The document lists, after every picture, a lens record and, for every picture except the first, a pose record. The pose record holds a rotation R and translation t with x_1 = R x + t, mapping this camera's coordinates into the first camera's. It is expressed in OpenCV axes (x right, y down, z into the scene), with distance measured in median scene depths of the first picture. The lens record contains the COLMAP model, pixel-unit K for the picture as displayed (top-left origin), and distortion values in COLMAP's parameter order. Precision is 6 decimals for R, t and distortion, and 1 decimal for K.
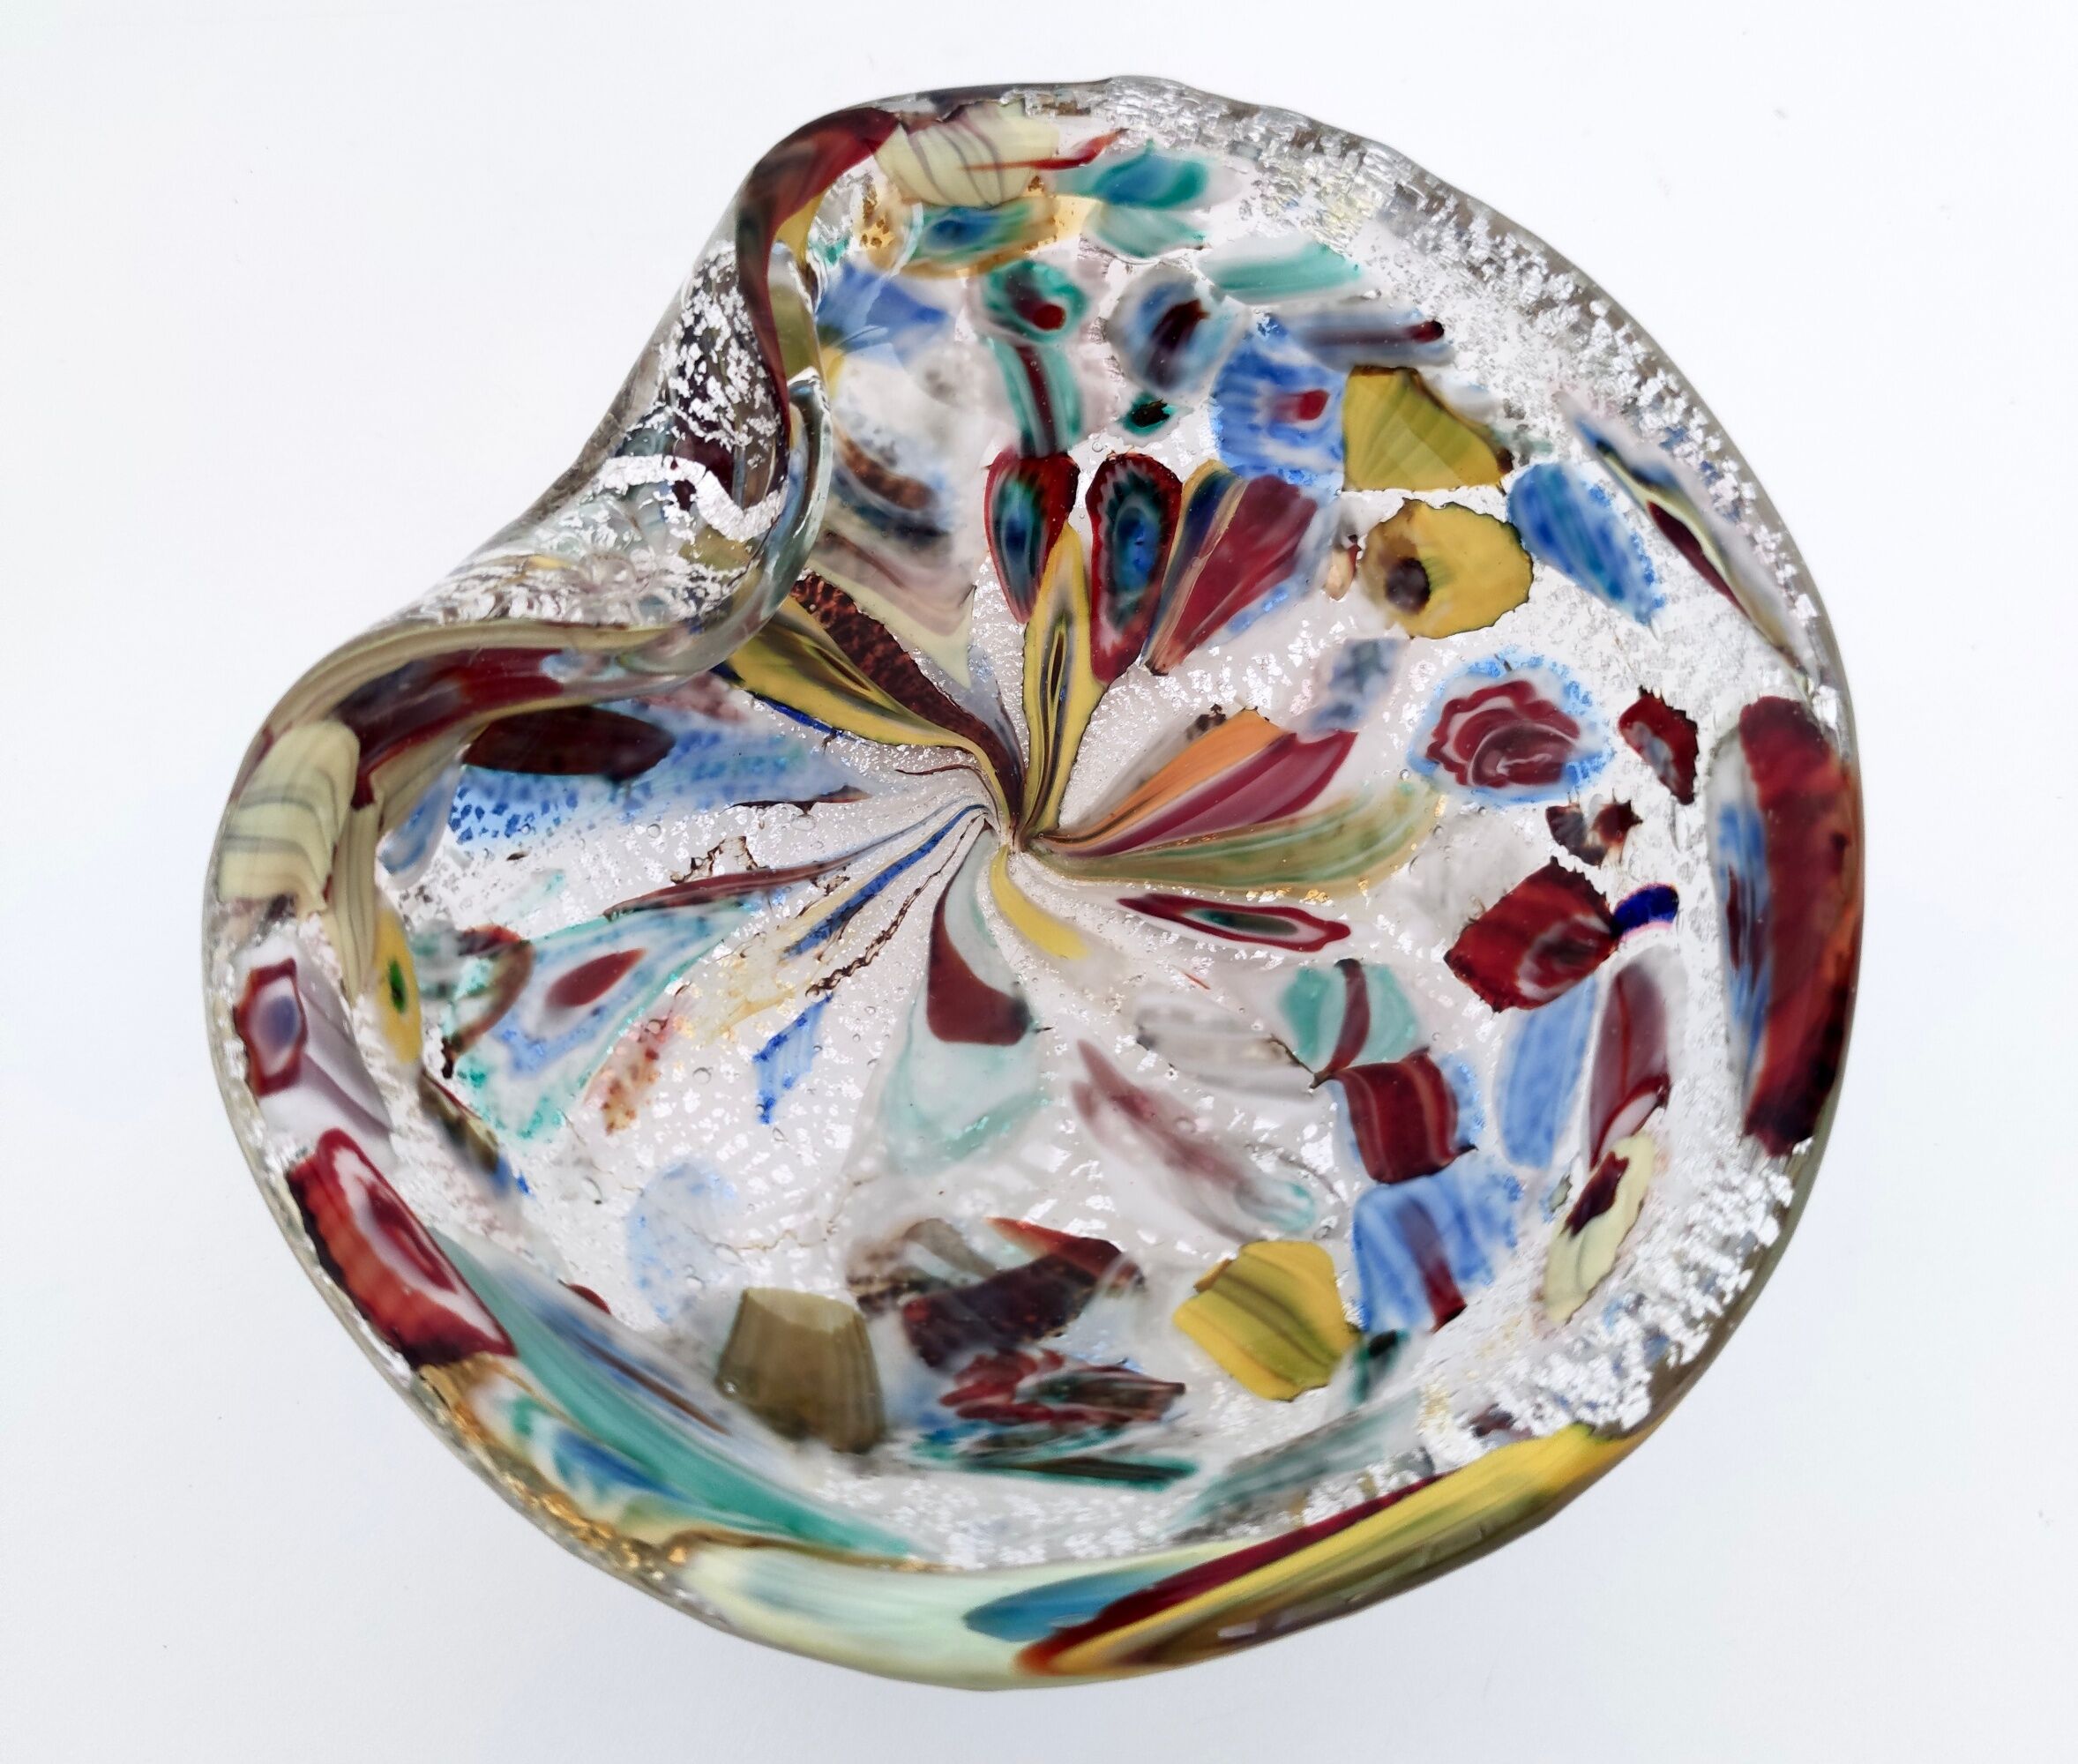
lens RADIAL K [[2118.7, 0, 1064.3], [0, 2118.7, 680.8], [0, 0, 1]] dist [-0.007564, 0.000000]
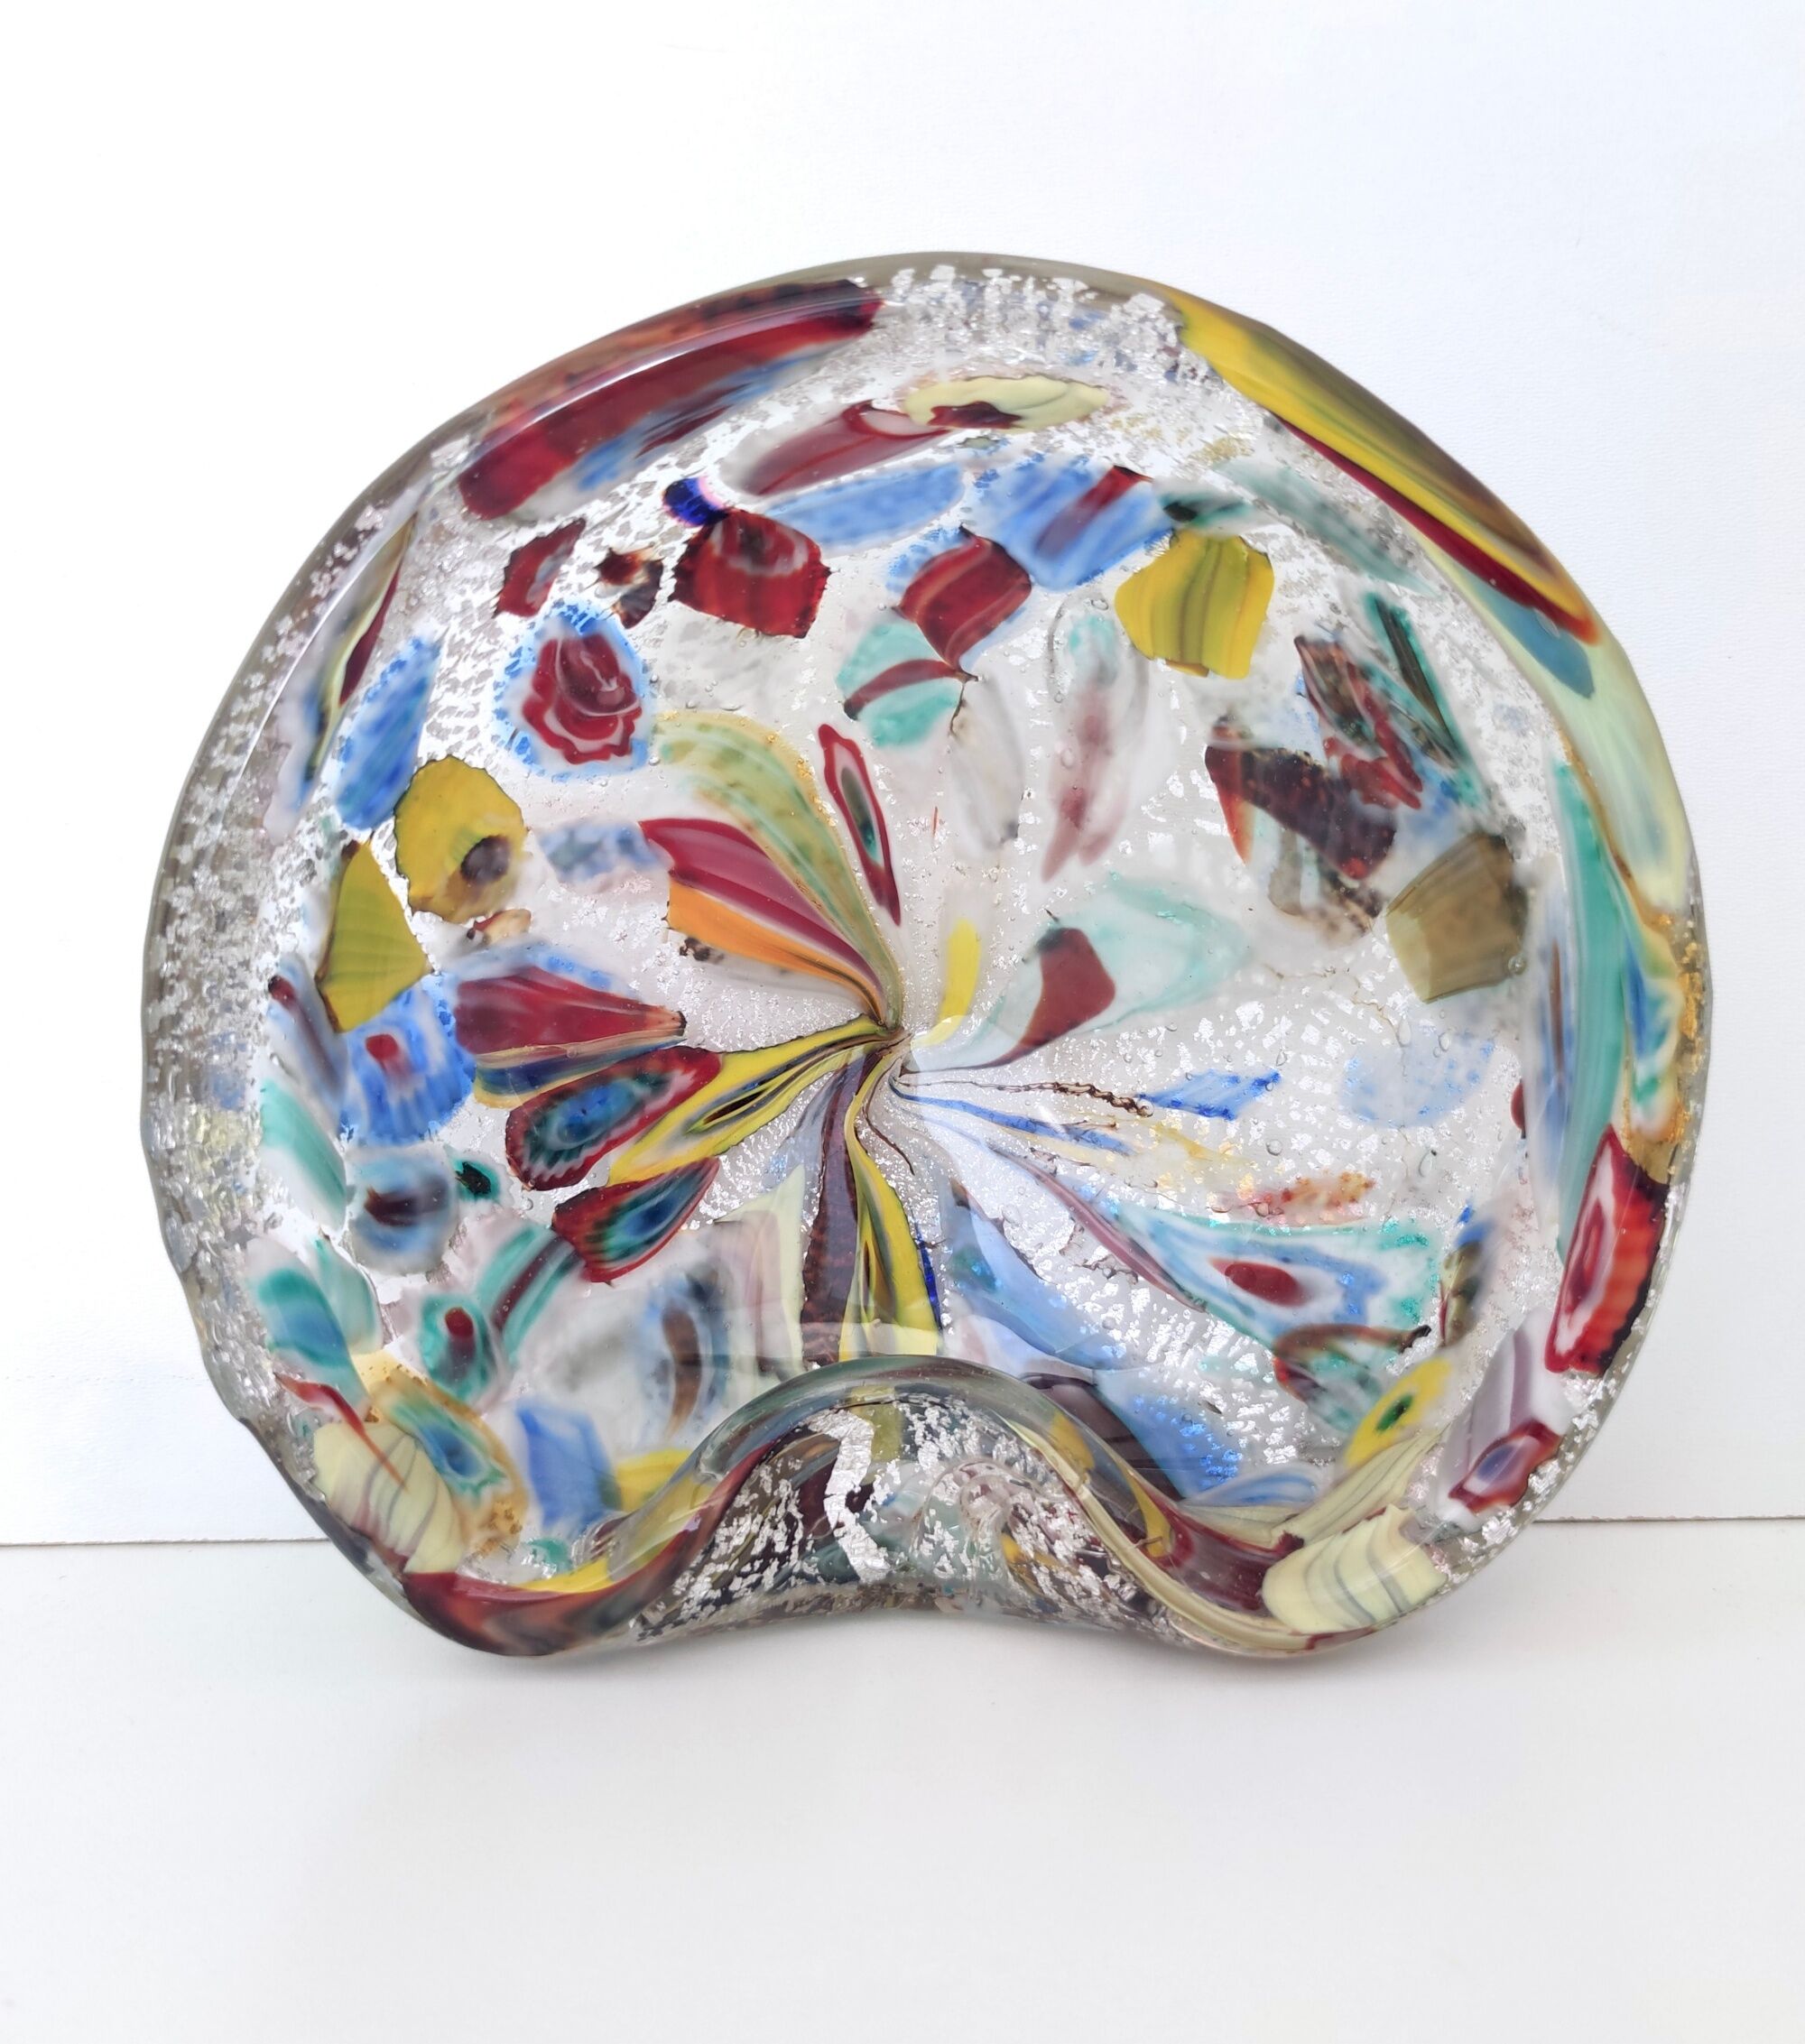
lens RADIAL K [[2545.5, 0, 914.8], [0, 2545.5, 921.1], [0, 0, 1]] dist [0.042572, 0.000000]
pose [[-0.551683, -0.825987, -0.115718, 0.179041], [0.764949, -0.556376, 0.324498, -0.314329], [-0.332414, 0.090501, 0.938781, -0.189058]]
